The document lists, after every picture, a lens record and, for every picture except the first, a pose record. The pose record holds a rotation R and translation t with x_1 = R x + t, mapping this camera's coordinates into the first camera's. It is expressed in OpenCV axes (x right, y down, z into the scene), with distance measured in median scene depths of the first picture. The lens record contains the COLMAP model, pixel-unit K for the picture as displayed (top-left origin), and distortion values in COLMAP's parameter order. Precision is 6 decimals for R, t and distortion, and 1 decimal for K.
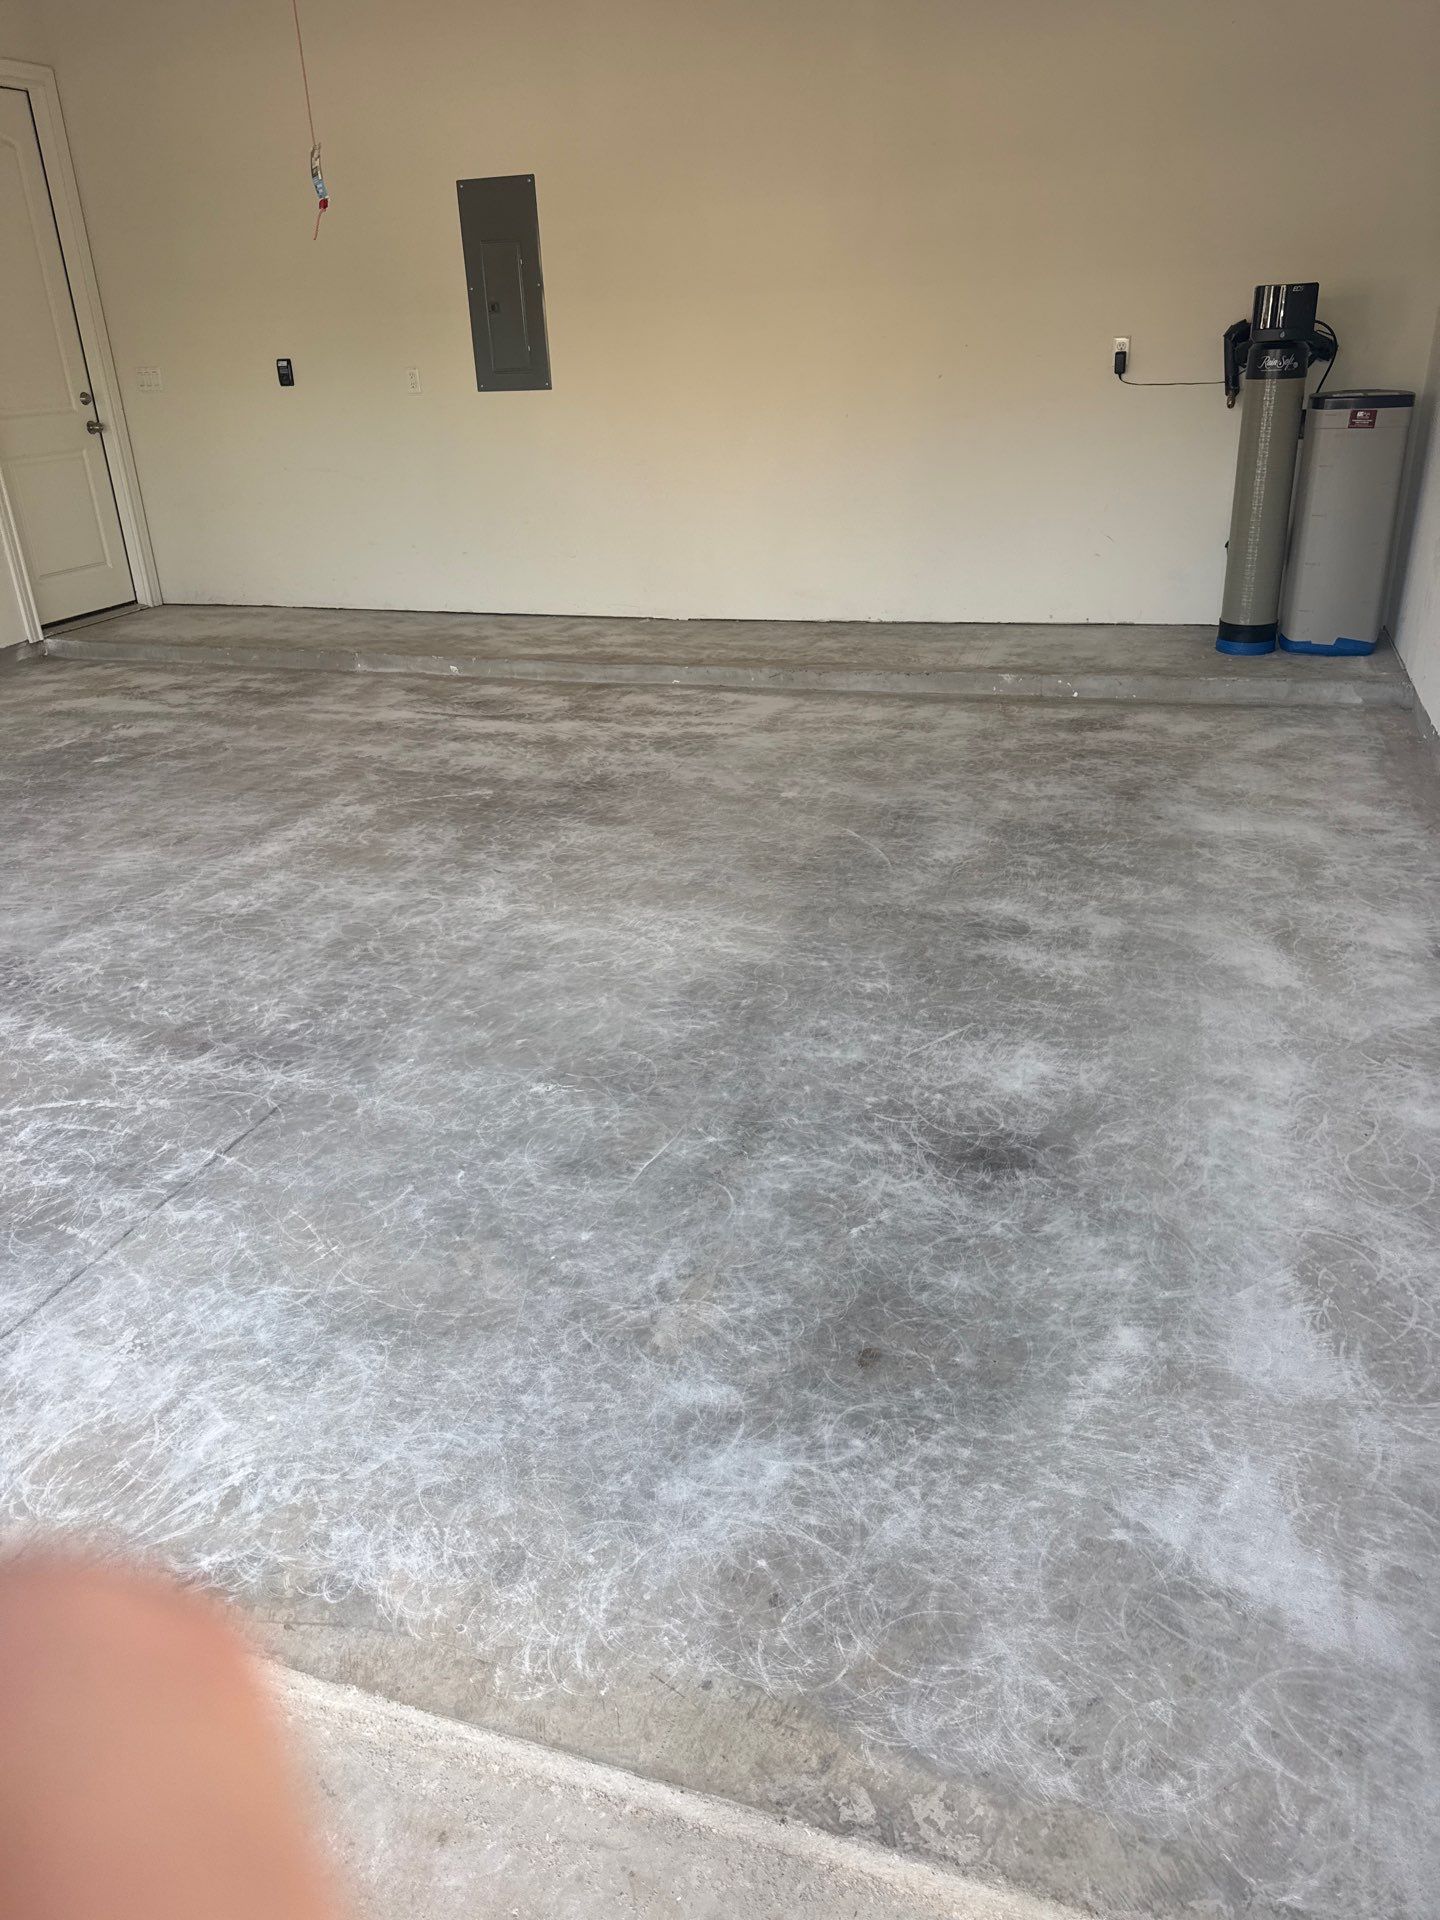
lens RADIAL K [[1338.9, 0, 720.0], [0, 1338.9, 960.0], [0, 0, 1]] dist [0.129059, -0.217623]
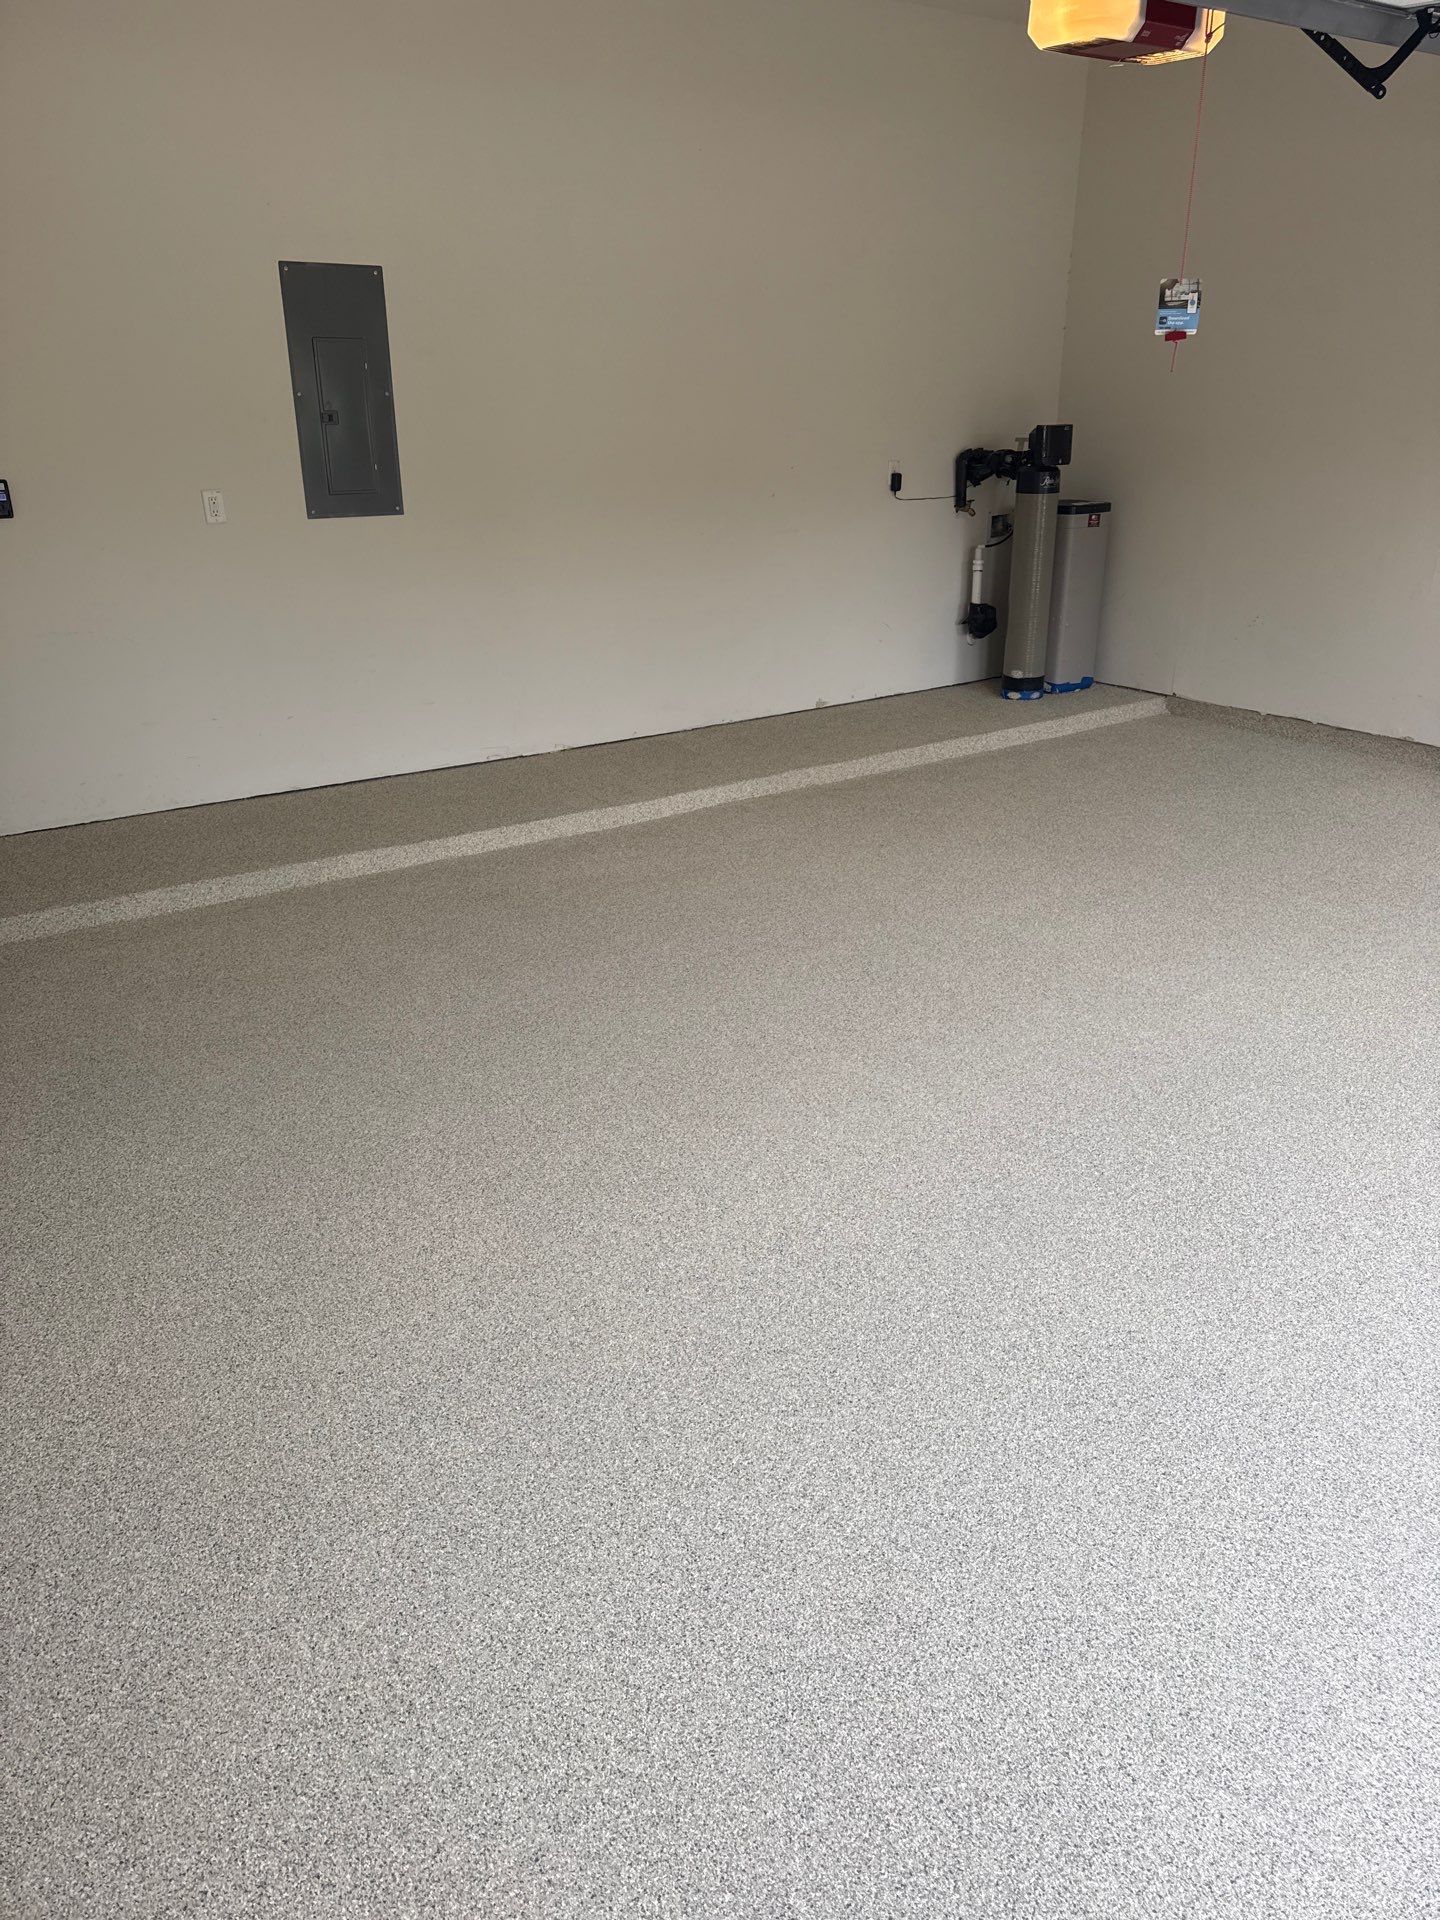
lens RADIAL K [[1338.9, 0, 720.0], [0, 1338.9, 960.0], [0, 0, 1]] dist [0.129059, -0.217623]
pose [[0.599648, -0.268977, 0.753707, -0.872569], [0.322436, 0.943199, 0.080072, -0.196093], [-0.732433, 0.195007, 0.652315, 0.434823]]
